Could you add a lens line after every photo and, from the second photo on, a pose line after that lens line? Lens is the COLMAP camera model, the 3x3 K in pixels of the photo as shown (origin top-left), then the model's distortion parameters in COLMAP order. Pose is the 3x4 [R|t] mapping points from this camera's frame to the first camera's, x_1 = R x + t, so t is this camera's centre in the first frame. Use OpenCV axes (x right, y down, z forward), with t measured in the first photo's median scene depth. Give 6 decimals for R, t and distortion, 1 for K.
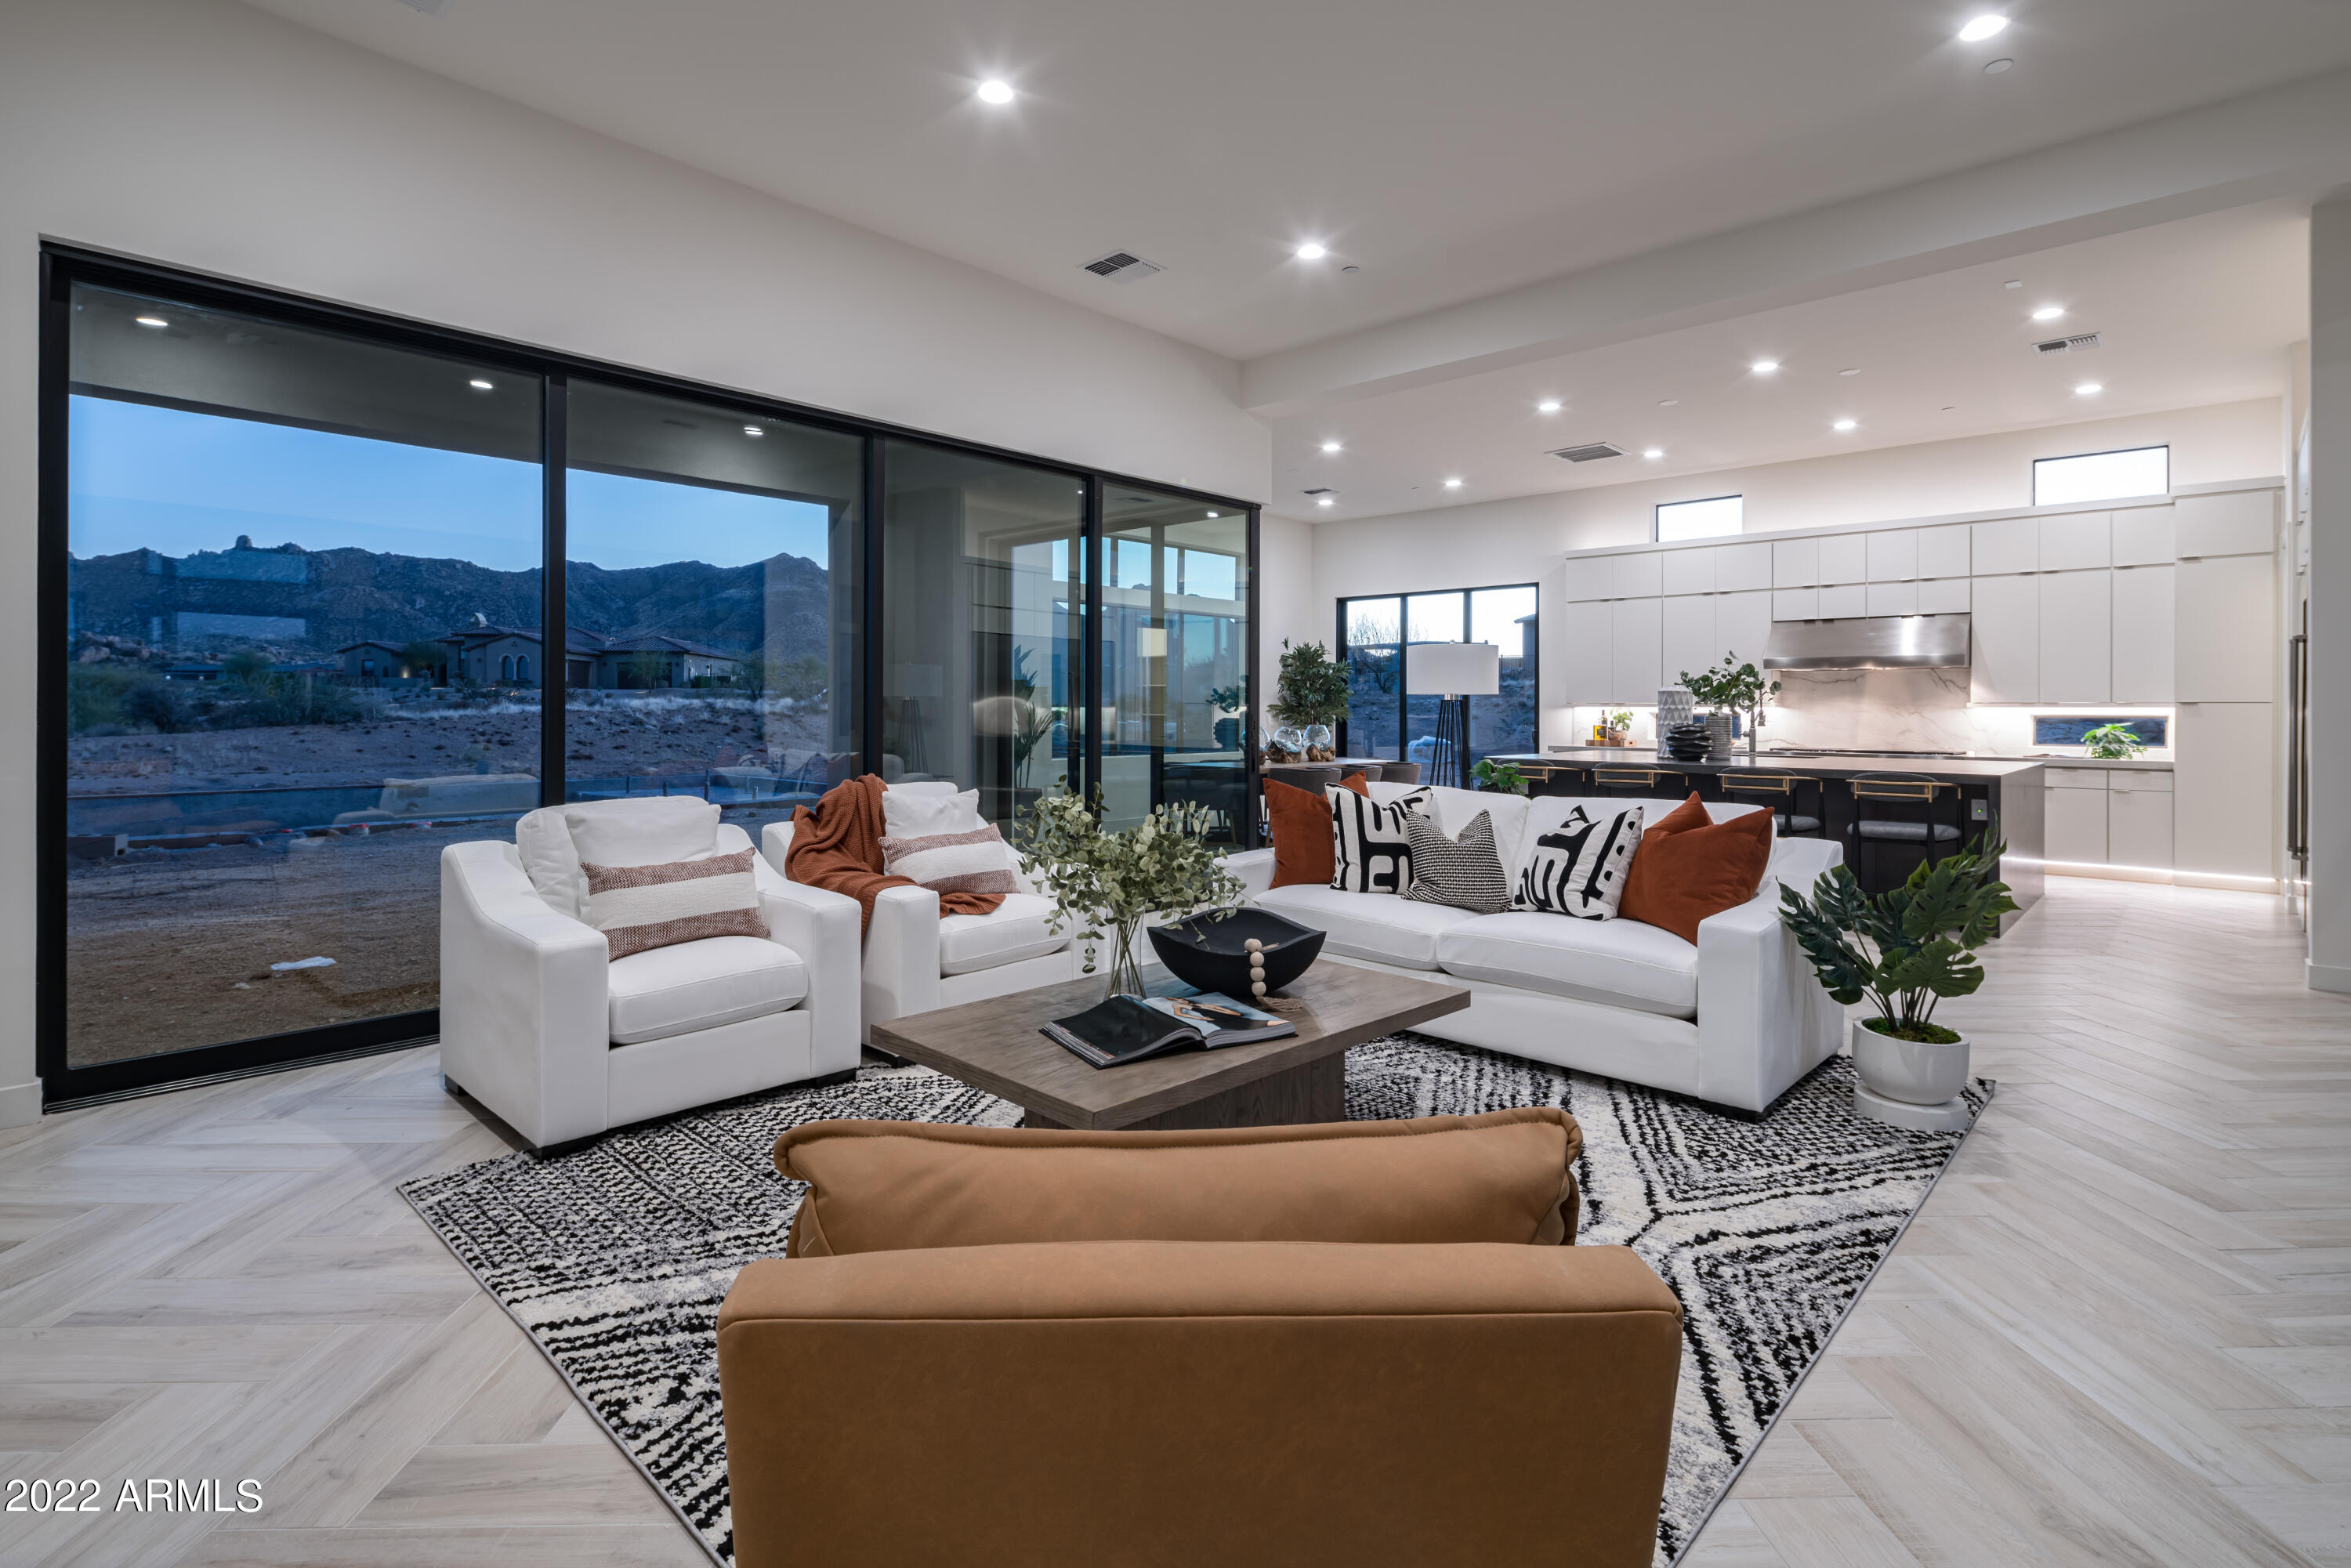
lens RADIAL K [[1129.5, 0, 1167.0], [0, 1129.5, 711.7], [0, 0, 1]] dist [-0.002971, -0.001216]
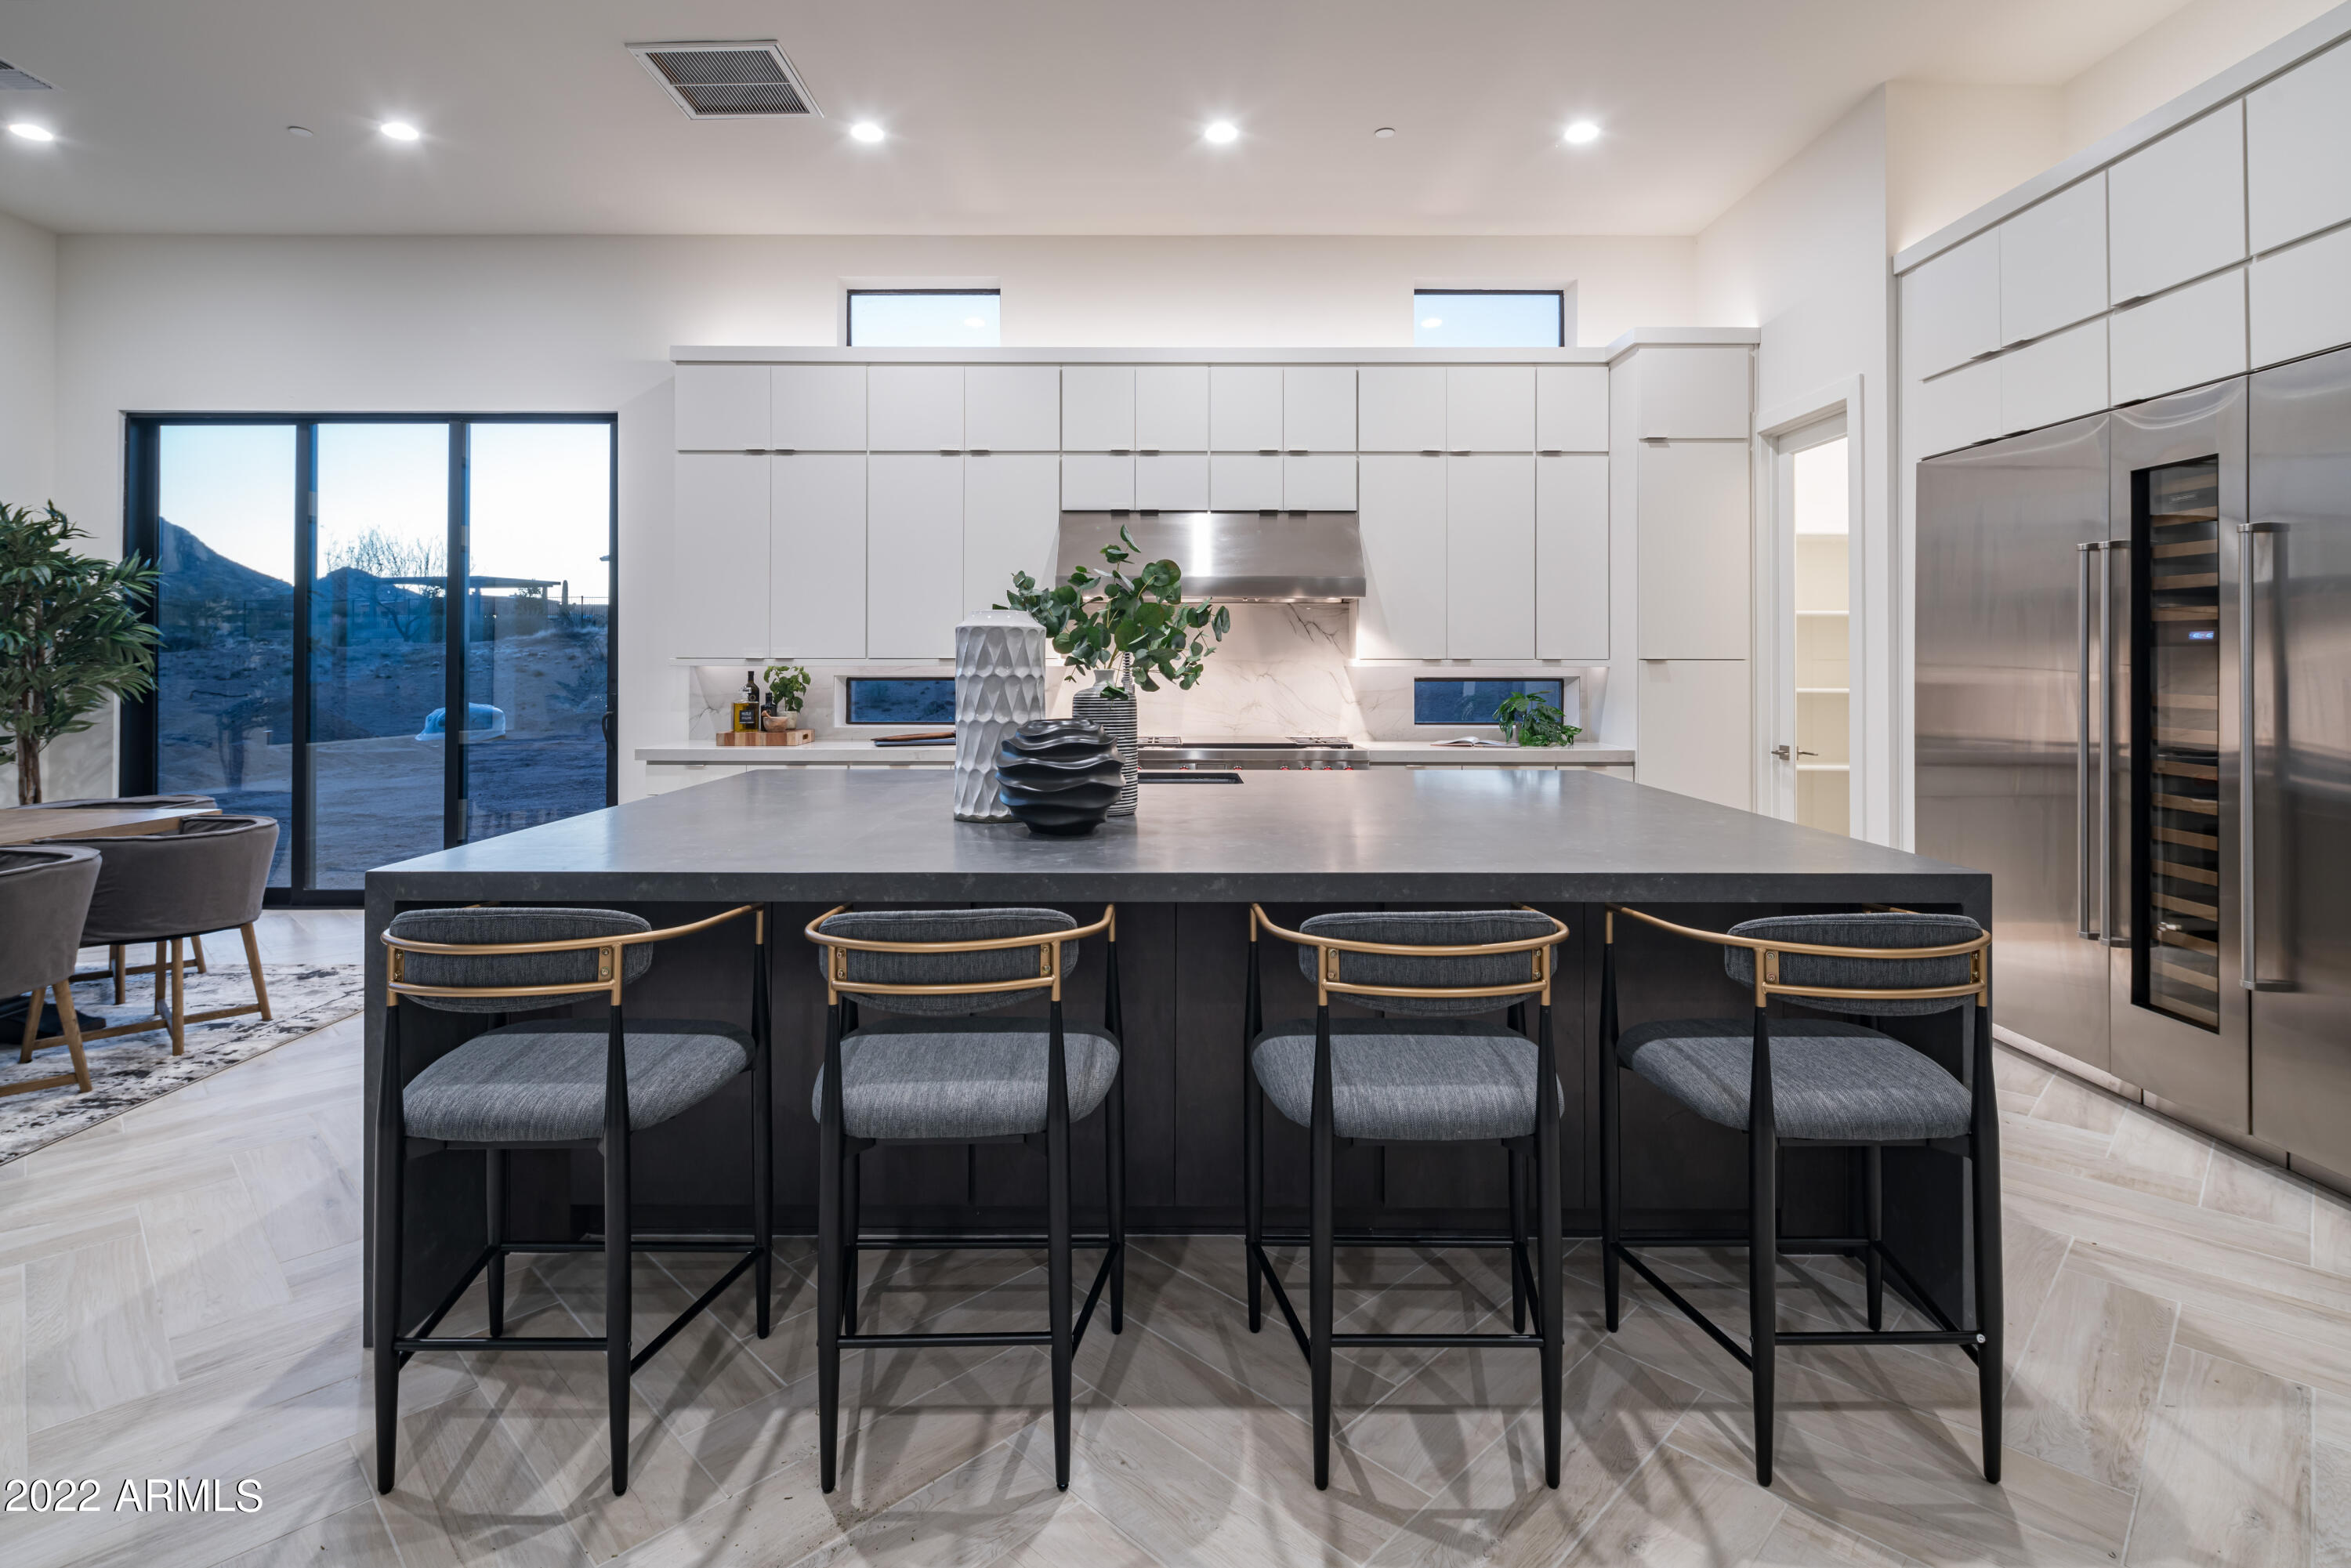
lens RADIAL K [[1148.7, 0, 1170.3], [0, 1148.7, 652.2], [0, 0, 1]] dist [0.000841, -0.001795]
pose [[0.726995, 0.004148, 0.686630, 0.222250], [0.002842, 0.999955, -0.009050, -0.006036], [-0.686637, 0.008531, 0.726951, 0.649956]]
